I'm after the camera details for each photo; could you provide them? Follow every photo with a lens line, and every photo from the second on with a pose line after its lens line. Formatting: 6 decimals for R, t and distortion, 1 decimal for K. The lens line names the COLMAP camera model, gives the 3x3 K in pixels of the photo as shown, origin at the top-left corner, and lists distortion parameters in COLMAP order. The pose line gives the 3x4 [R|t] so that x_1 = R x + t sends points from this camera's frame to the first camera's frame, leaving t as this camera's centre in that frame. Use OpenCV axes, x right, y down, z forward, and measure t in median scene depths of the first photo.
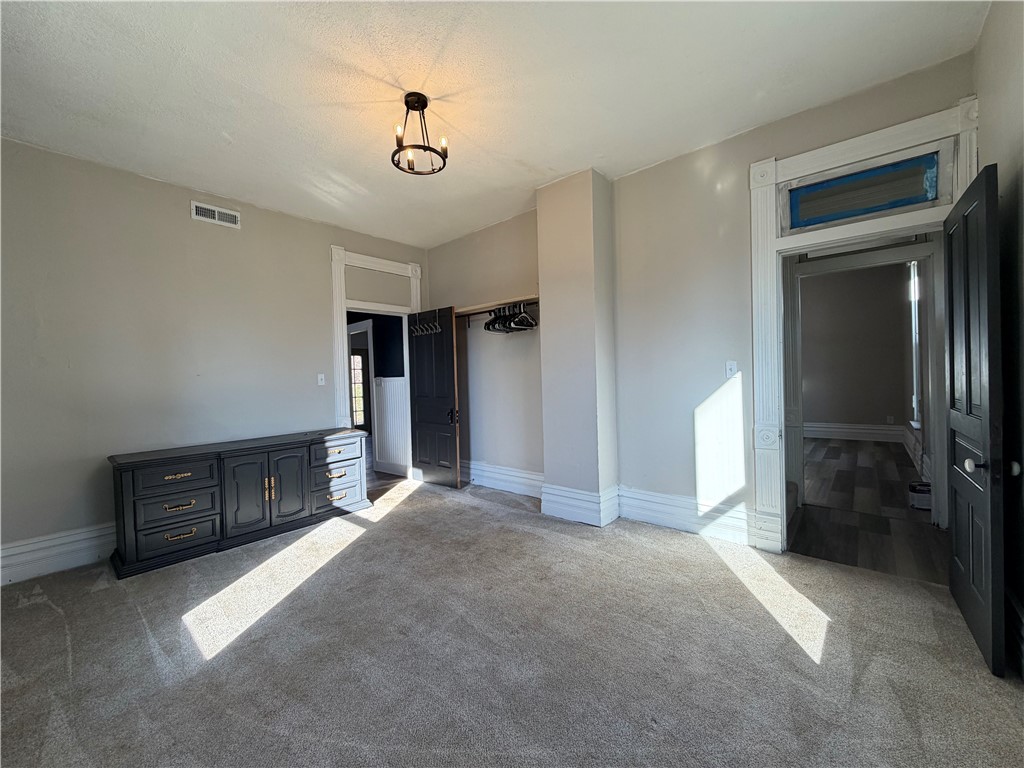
lens RADIAL K [[410.3, 0, 510.1], [0, 410.3, 384.9], [0, 0, 1]] dist [-0.001317, 0.000562]
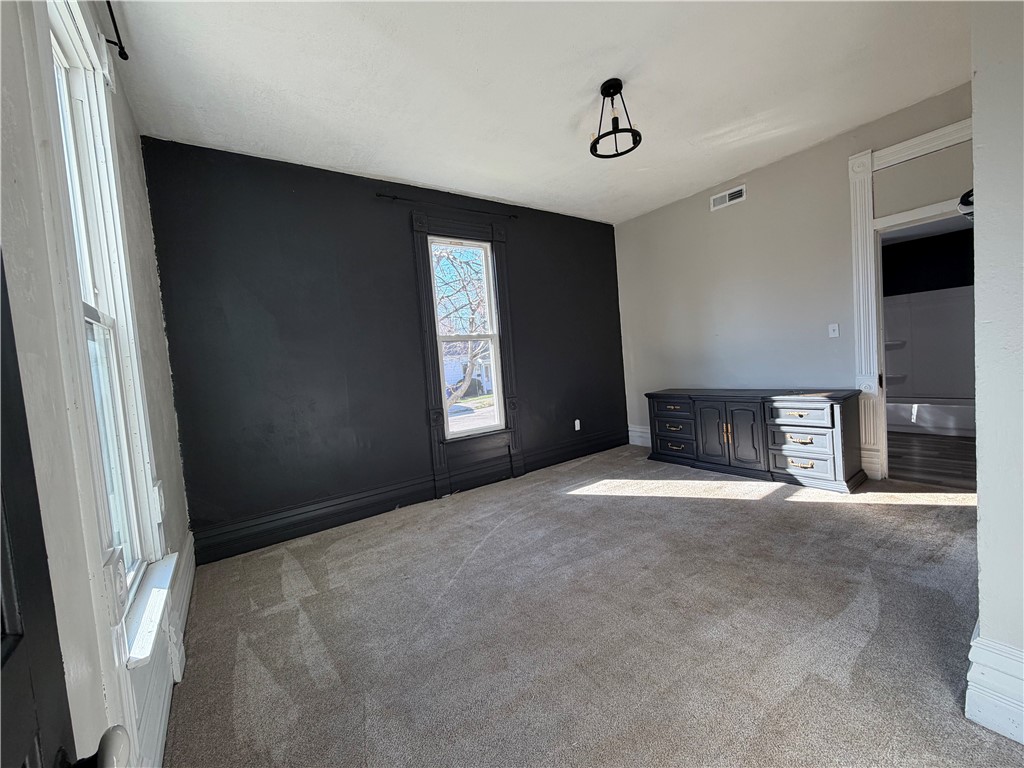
lens RADIAL K [[410.3, 0, 507.4], [0, 410.3, 385.3], [0, 0, 1]] dist [-0.001317, 0.000562]
pose [[-0.238234, 0.106961, -0.965300, 0.638257], [0.066051, 0.993400, 0.093773, -0.029993], [0.968959, -0.041419, -0.243726, 0.654270]]
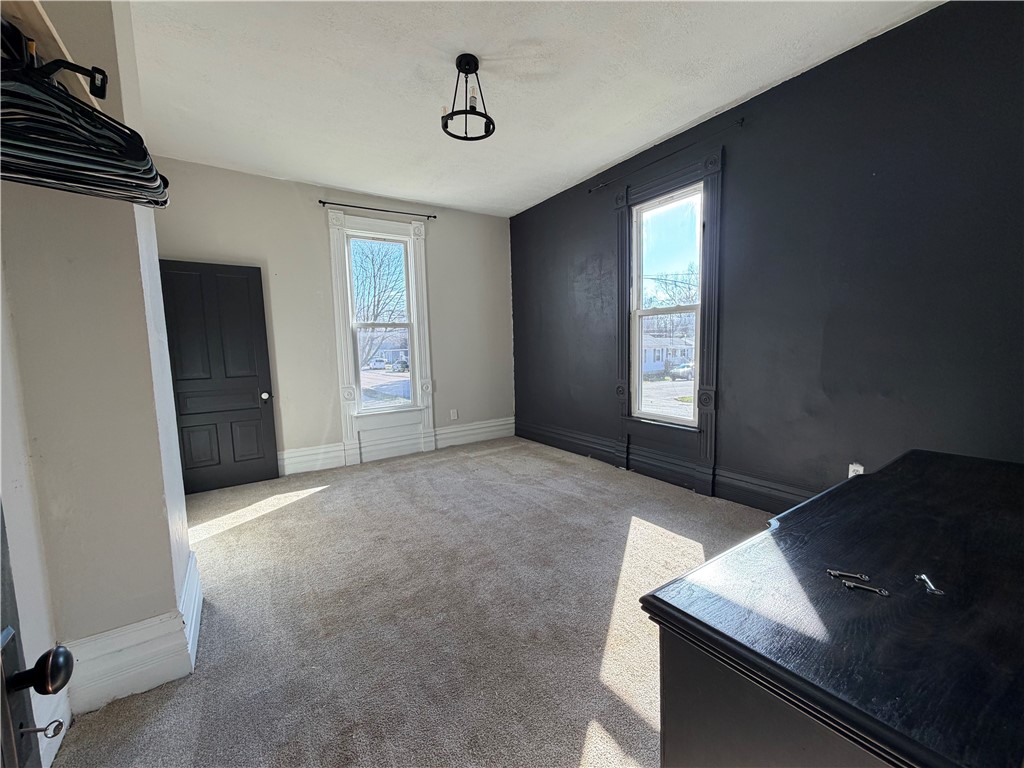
lens RADIAL K [[410.3, 0, 511.8], [0, 410.3, 381.0], [0, 0, 1]] dist [-0.001317, 0.000562]
pose [[-0.966255, 0.025677, 0.256303, -0.369889], [0.055450, 0.992426, 0.109619, -0.022998], [-0.251547, 0.120132, -0.960361, 1.361326]]
